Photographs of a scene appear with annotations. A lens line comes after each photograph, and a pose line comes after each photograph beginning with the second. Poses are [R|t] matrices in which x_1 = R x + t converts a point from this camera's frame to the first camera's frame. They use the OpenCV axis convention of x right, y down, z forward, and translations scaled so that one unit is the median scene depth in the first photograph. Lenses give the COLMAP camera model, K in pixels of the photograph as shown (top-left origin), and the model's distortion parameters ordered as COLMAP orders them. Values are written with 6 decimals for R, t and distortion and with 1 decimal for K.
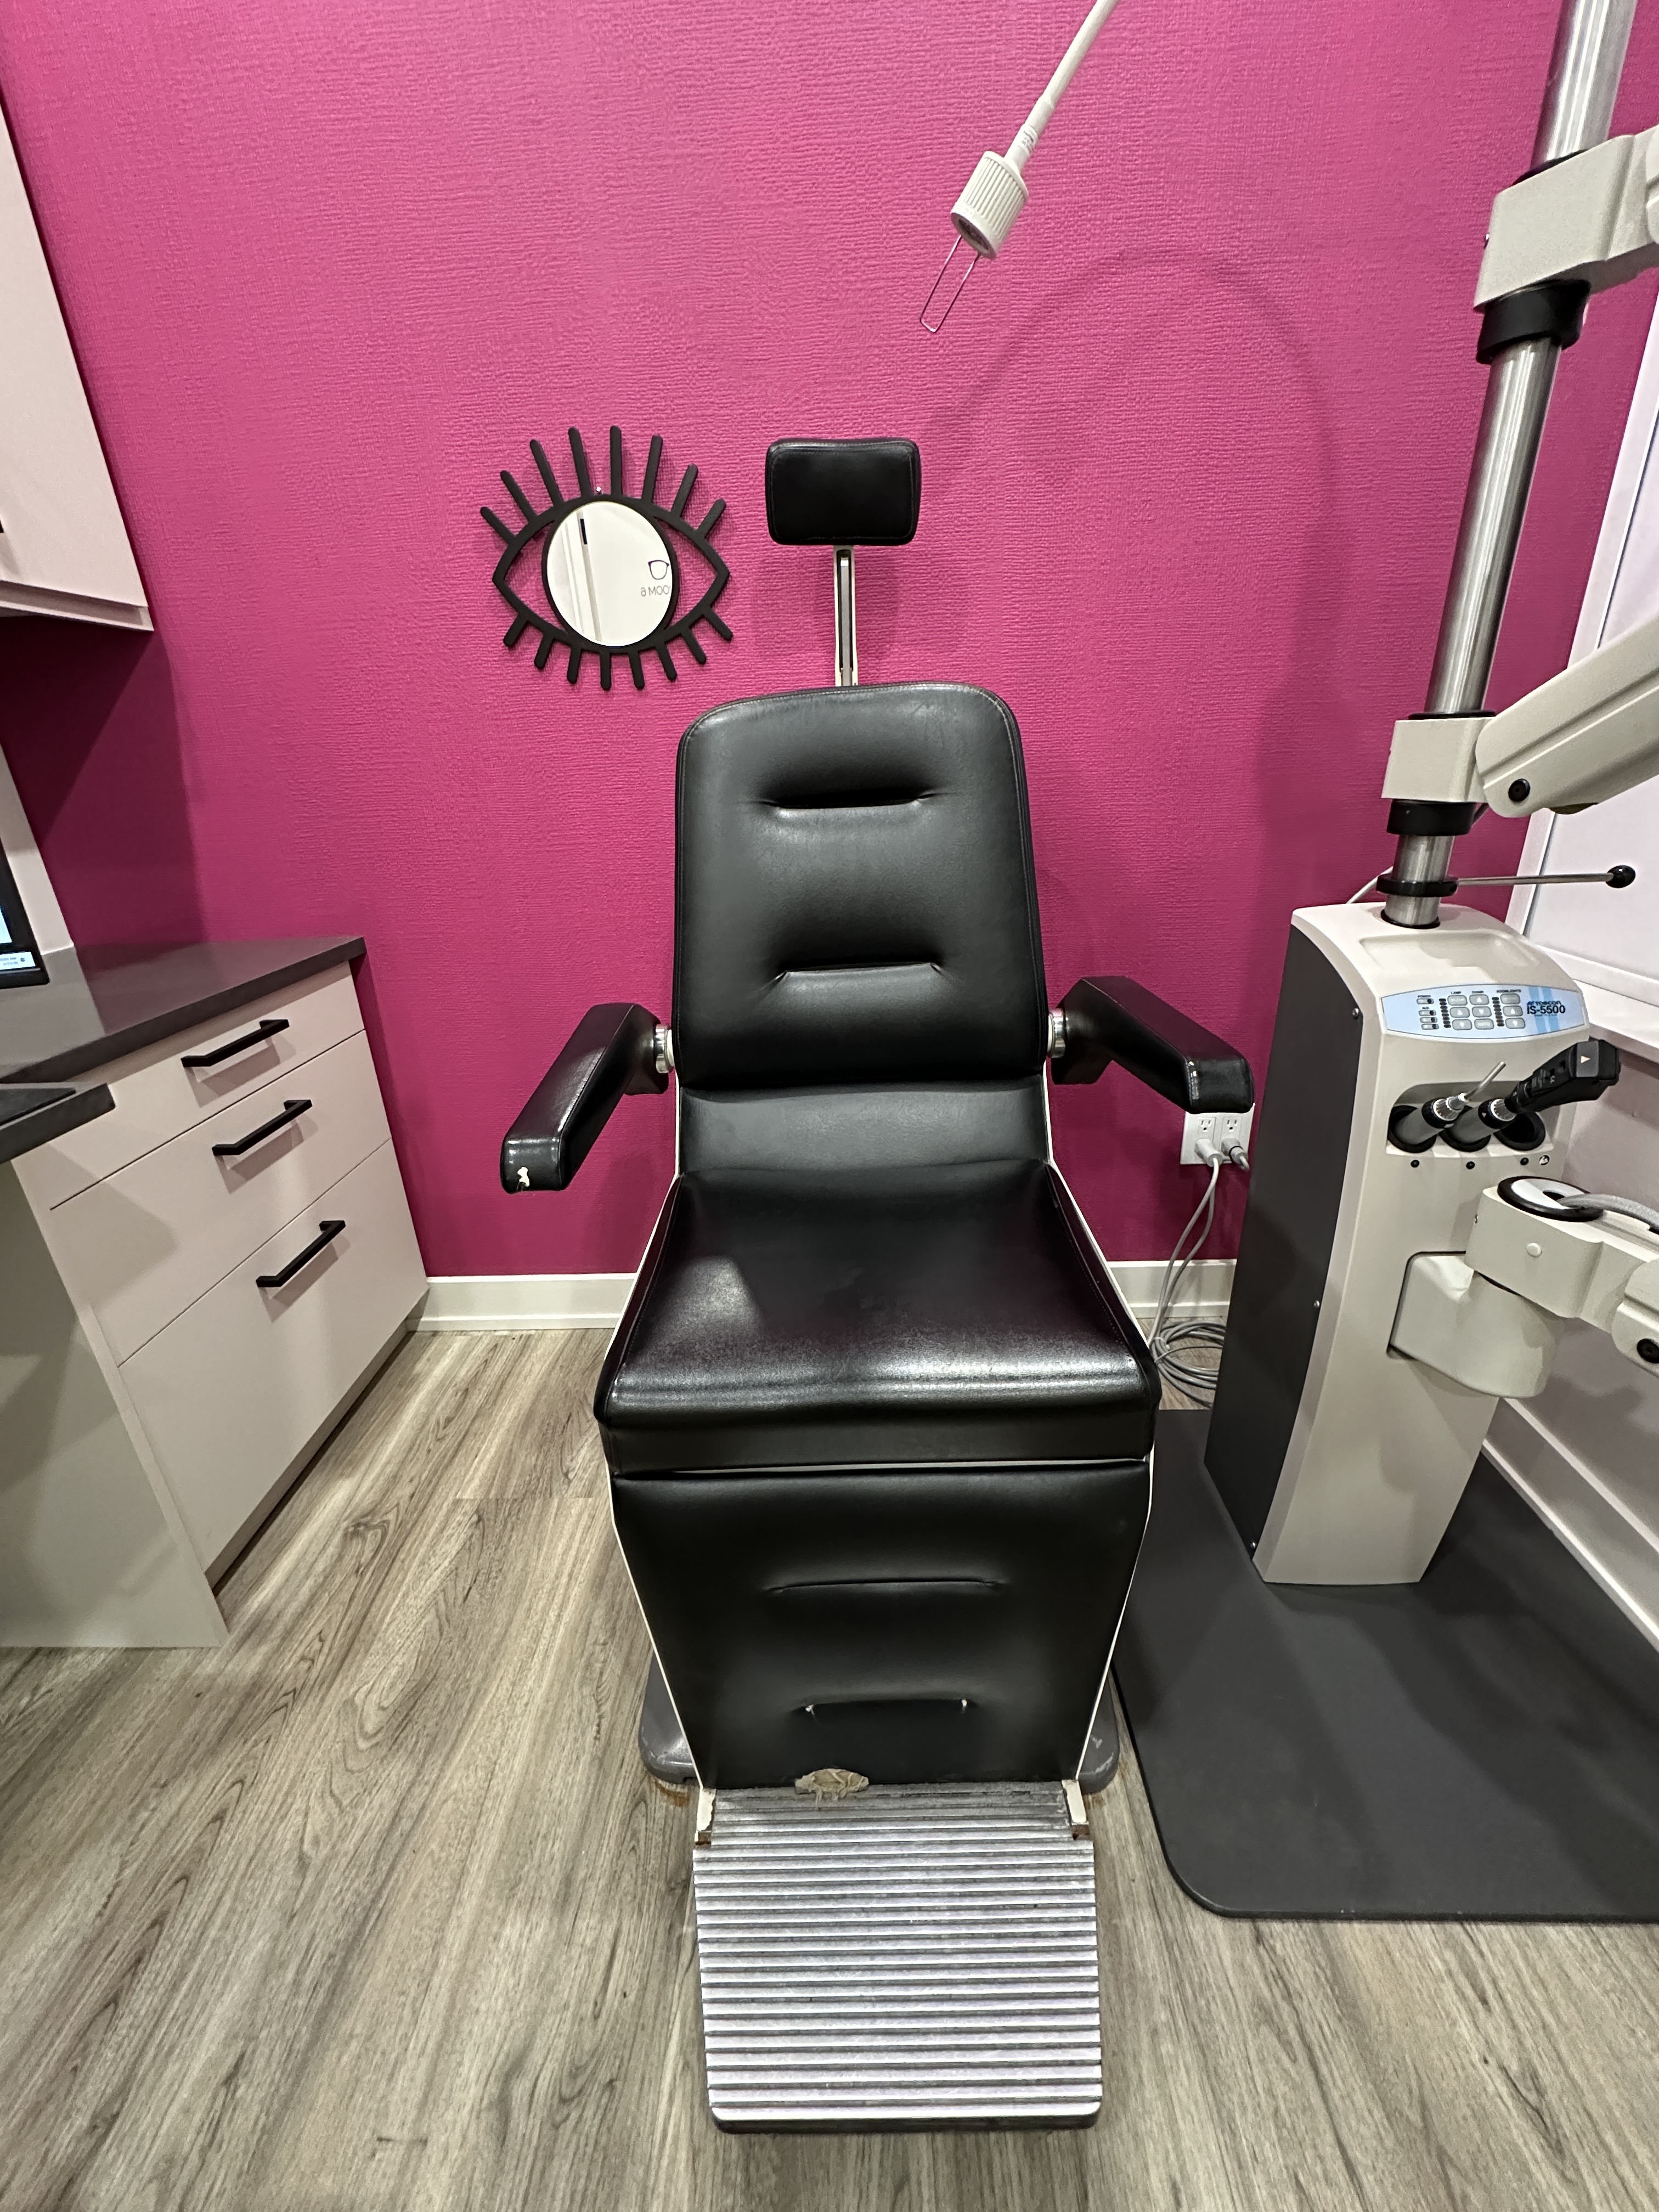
lens RADIAL K [[883.3, 0, 833.2], [0, 883.3, 1101.4], [0, 0, 1]] dist [0.000125, 0.000001]
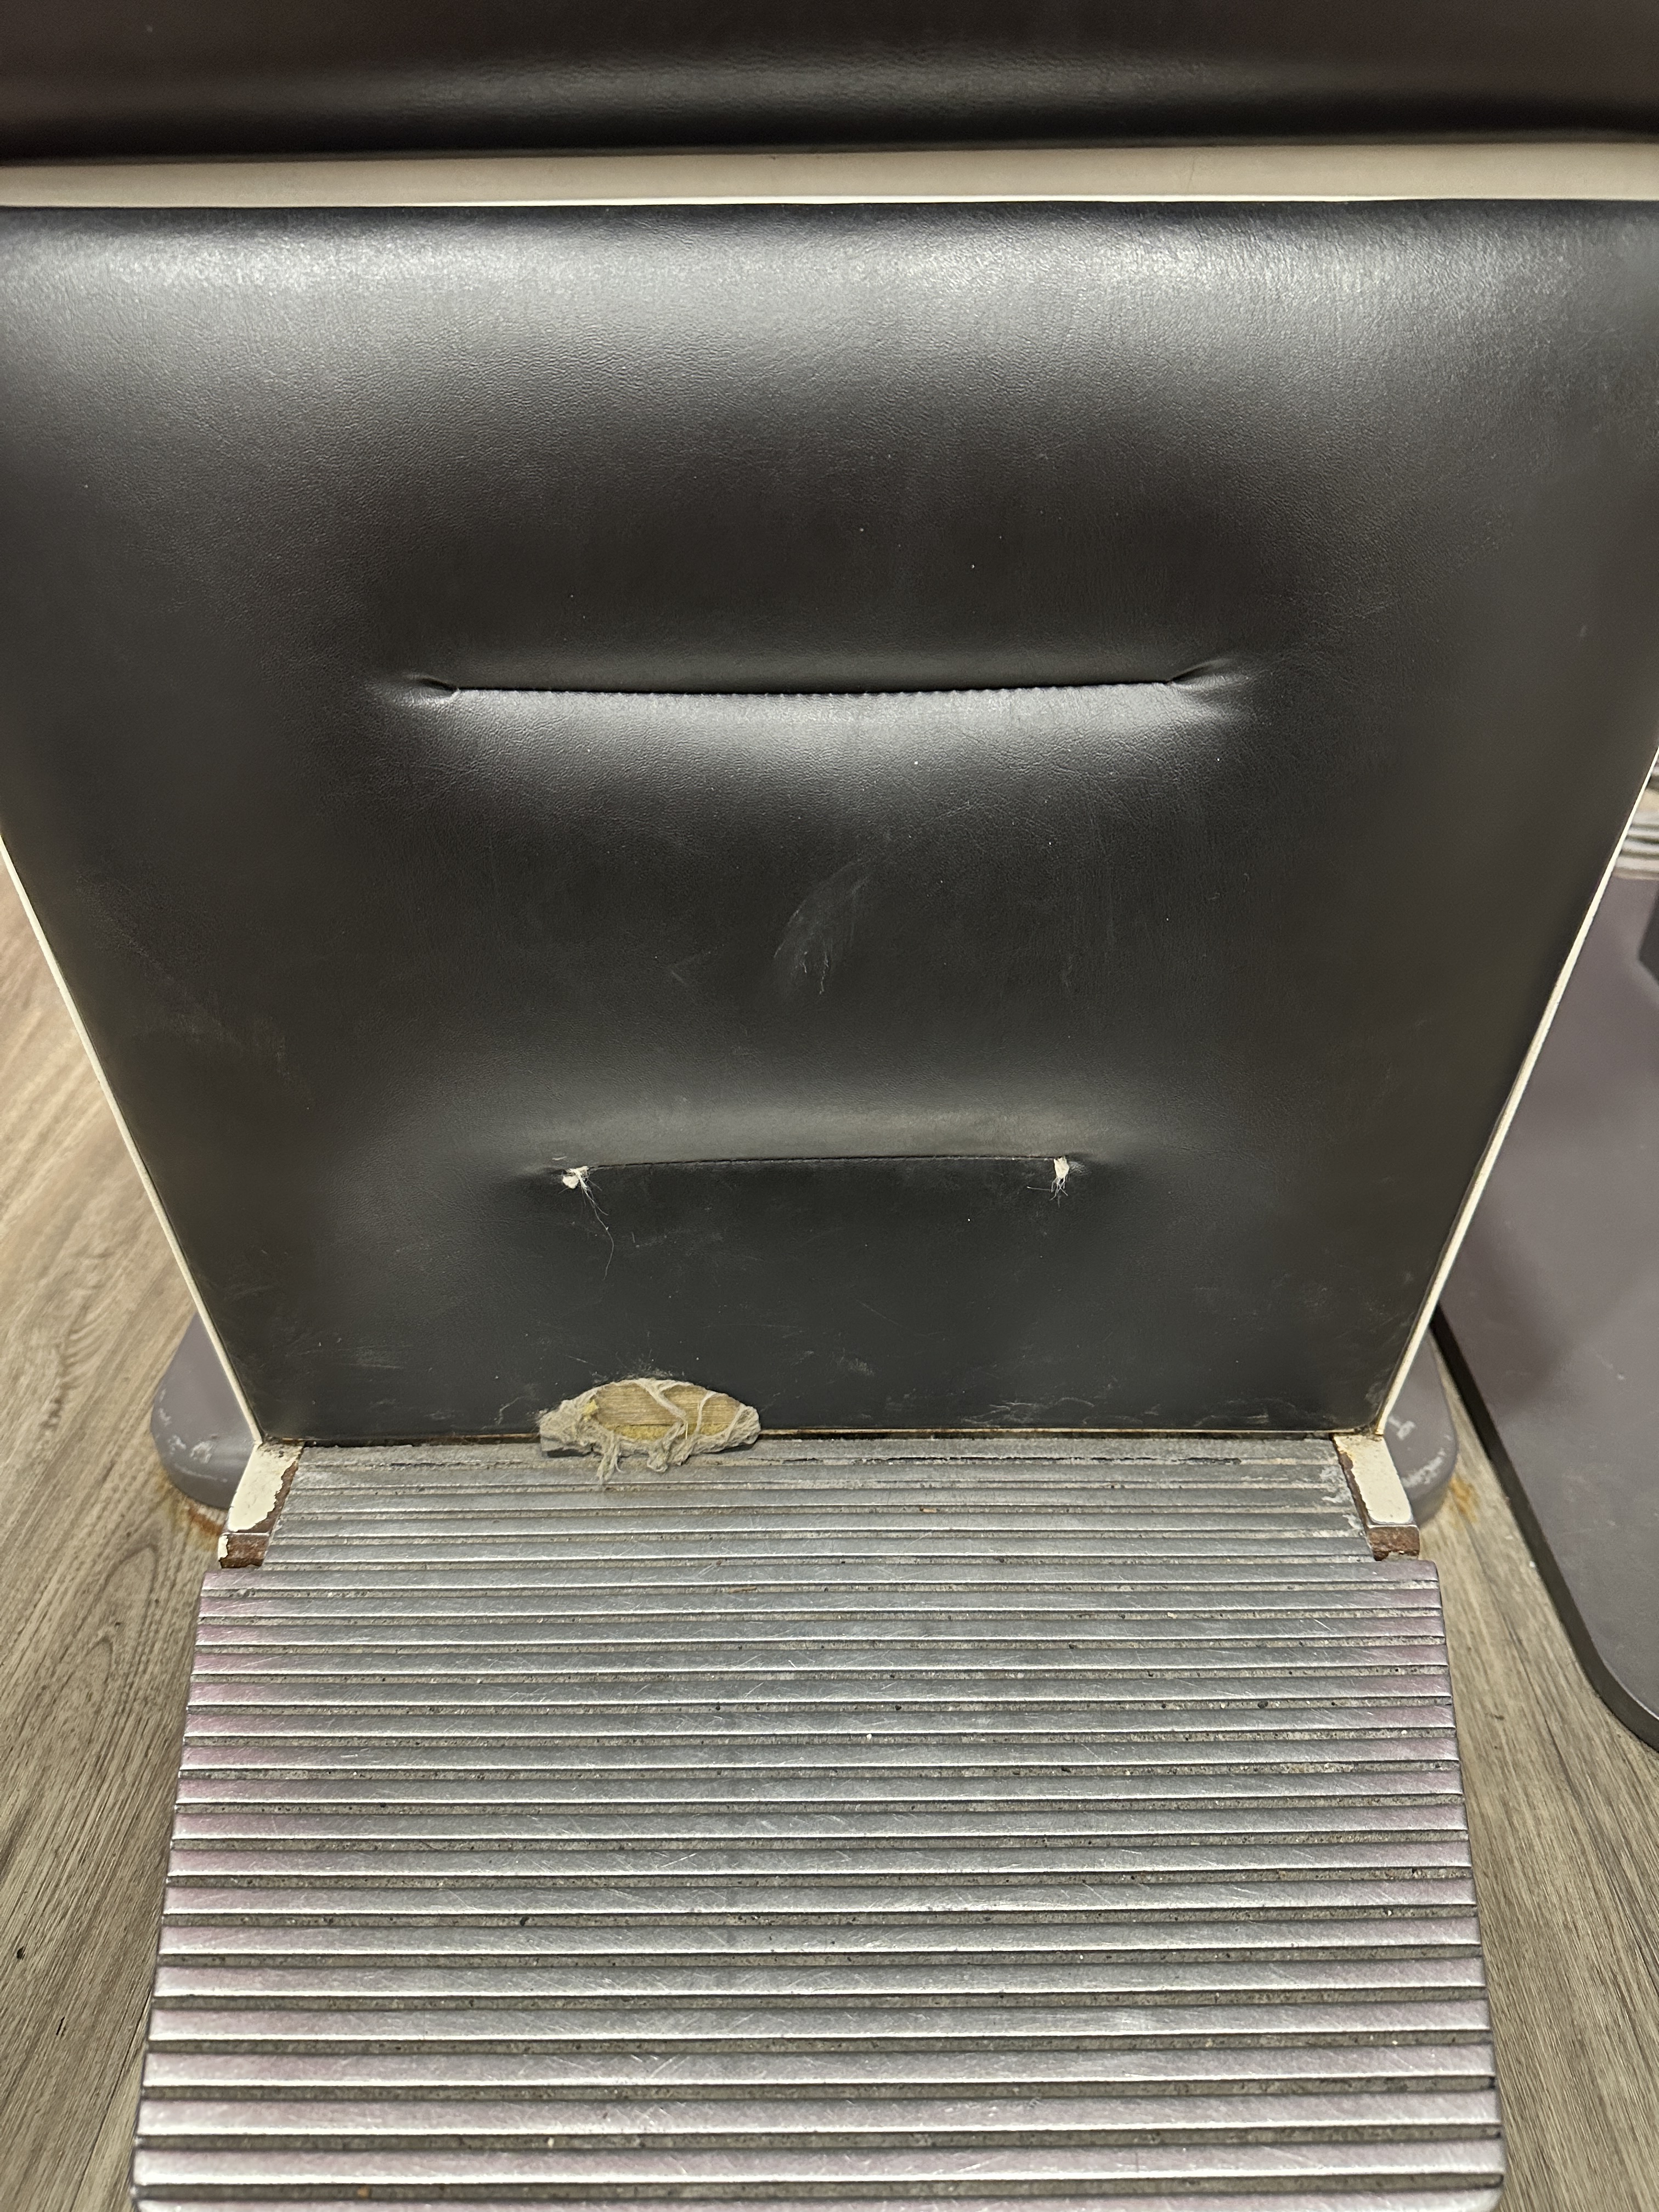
lens RADIAL K [[1563.5, 0, 833.1], [0, 1563.5, 1108.0], [0, 0, 1]] dist [-0.008326, -0.006914]
pose [[0.999490, 0.021164, 0.023925, 0.051834], [-0.025451, 0.980244, 0.196147, 0.541317], [-0.019301, -0.196656, 0.980283, 0.451478]]
